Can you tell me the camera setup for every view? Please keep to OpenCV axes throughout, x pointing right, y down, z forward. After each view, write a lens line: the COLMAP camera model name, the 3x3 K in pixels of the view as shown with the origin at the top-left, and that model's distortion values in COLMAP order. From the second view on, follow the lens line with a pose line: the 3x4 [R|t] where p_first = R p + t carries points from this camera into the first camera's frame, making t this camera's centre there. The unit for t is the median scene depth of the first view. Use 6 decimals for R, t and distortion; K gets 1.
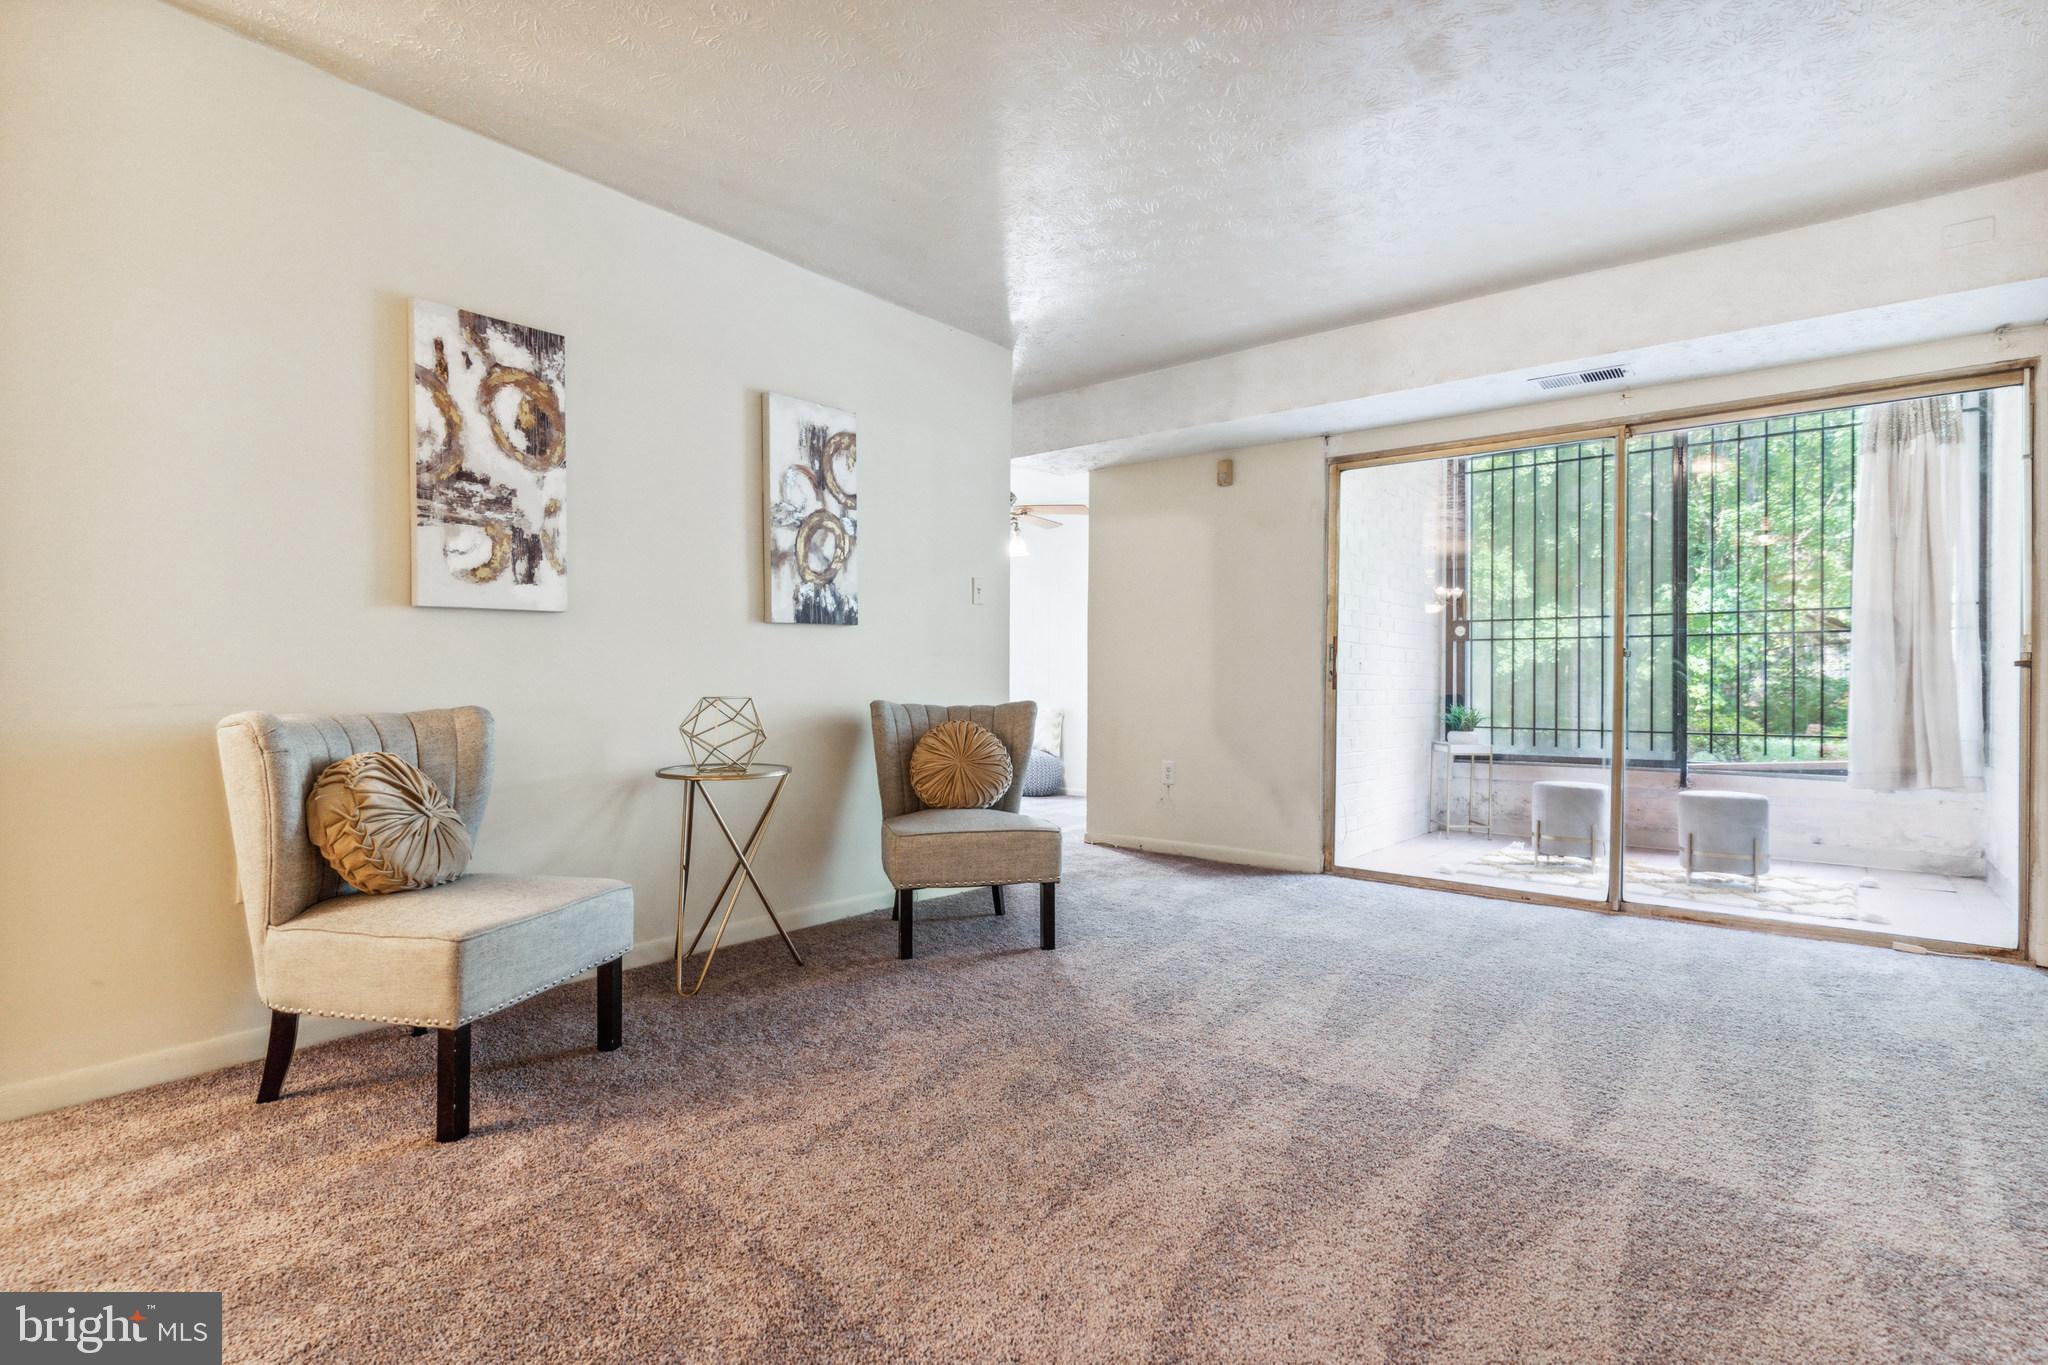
lens RADIAL K [[980.9, 0, 1033.9], [0, 980.9, 679.1], [0, 0, 1]] dist [0.001063, 0.000252]
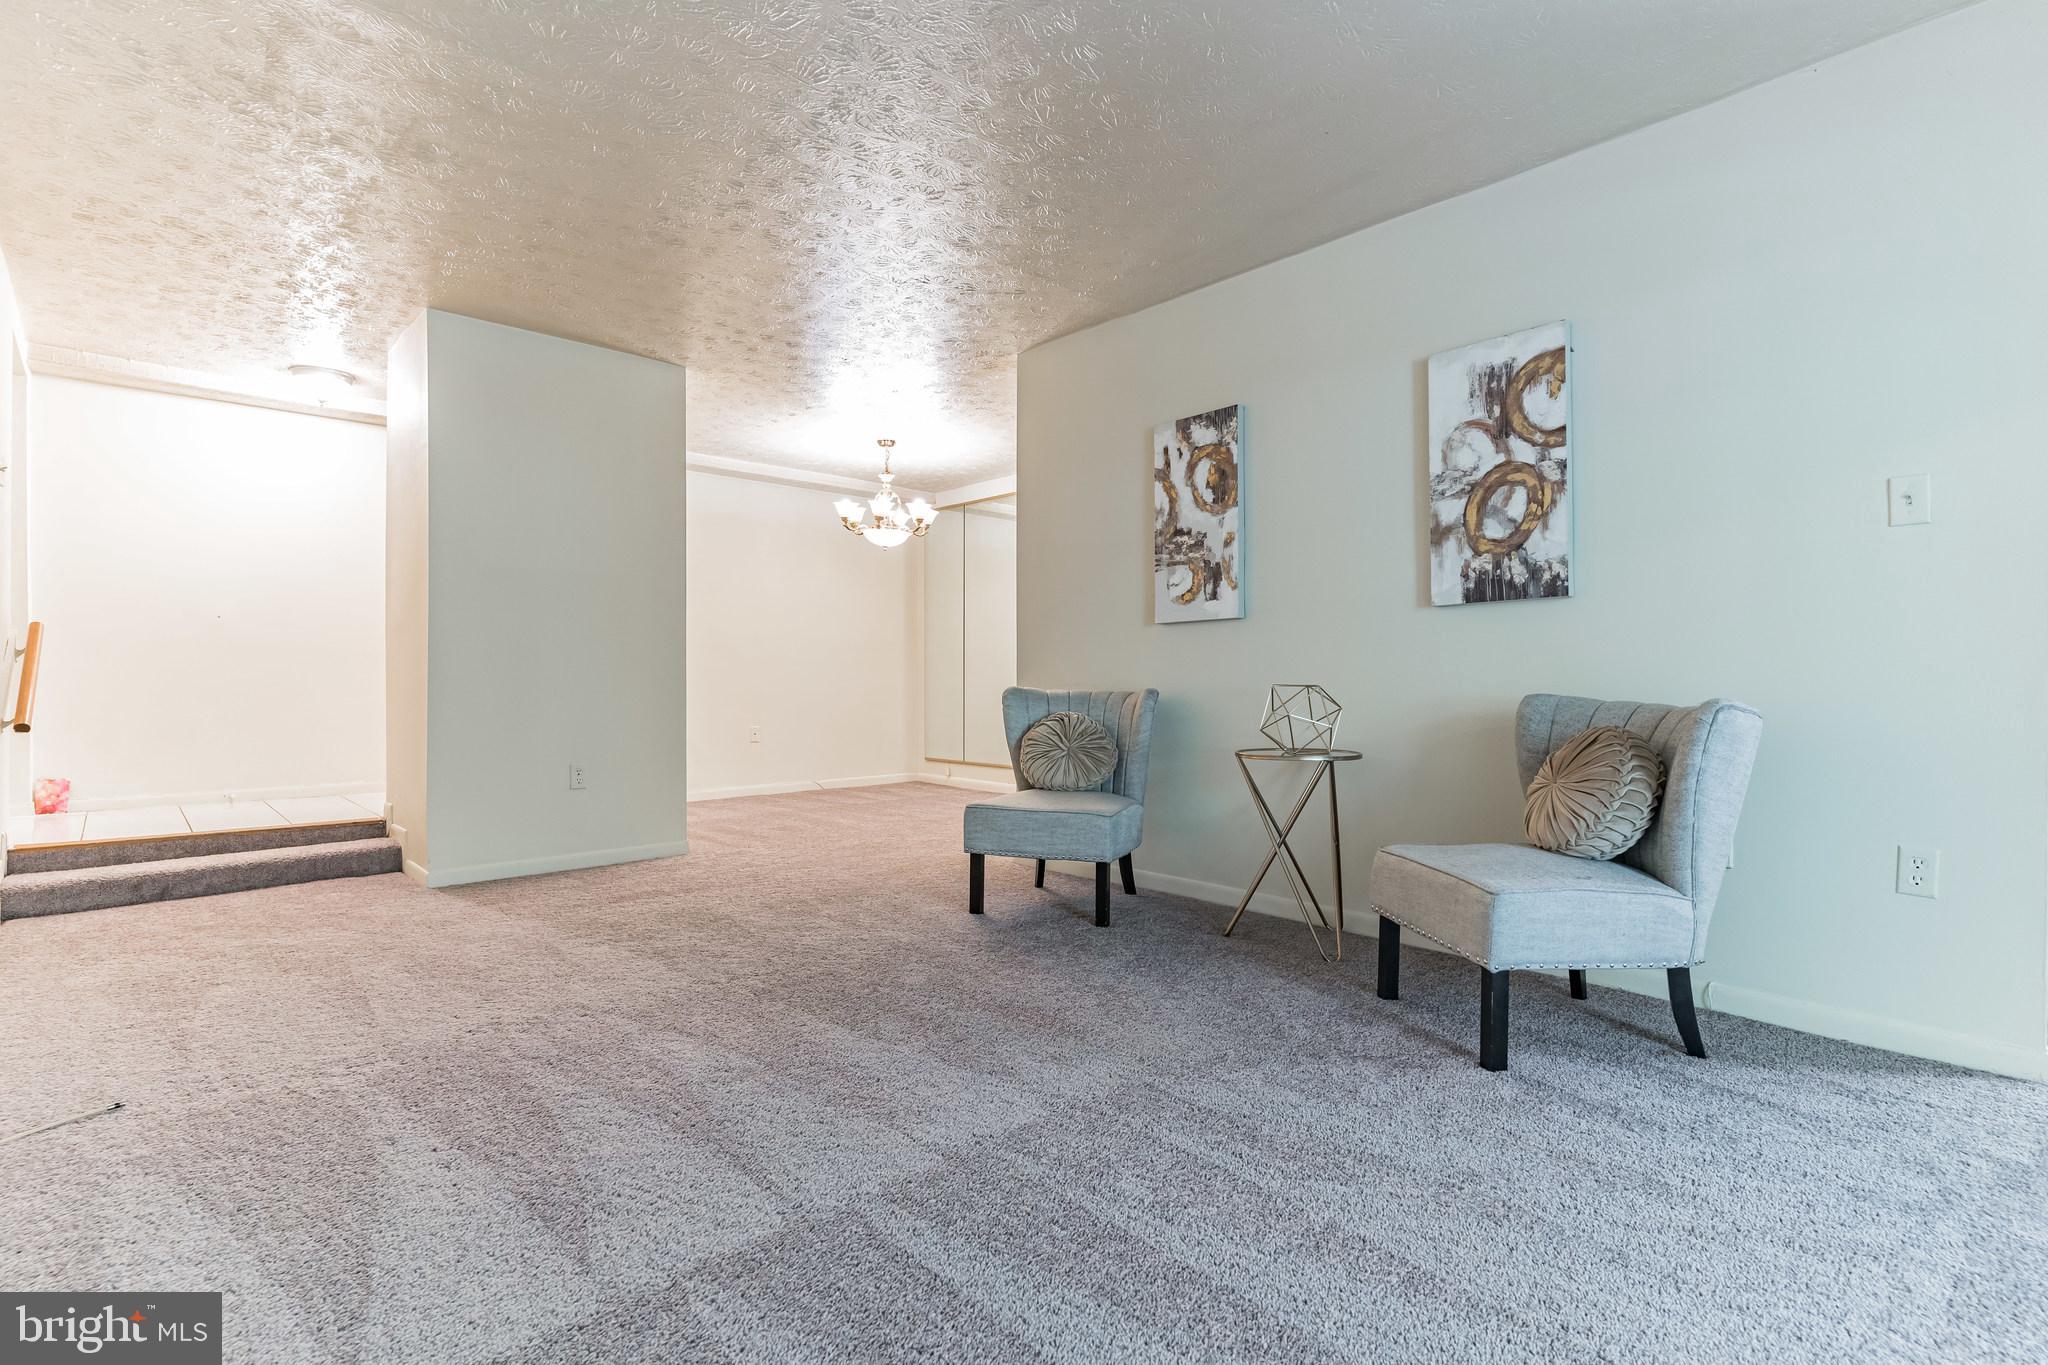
lens RADIAL K [[980.9, 0, 1034.0], [0, 980.9, 682.0], [0, 0, 1]] dist [0.001063, 0.000252]
pose [[-0.145484, 0.000333, -0.989361, 0.844306], [0.000003, 1.000000, 0.000336, 0.015725], [0.989361, 0.000046, -0.145484, 0.930237]]
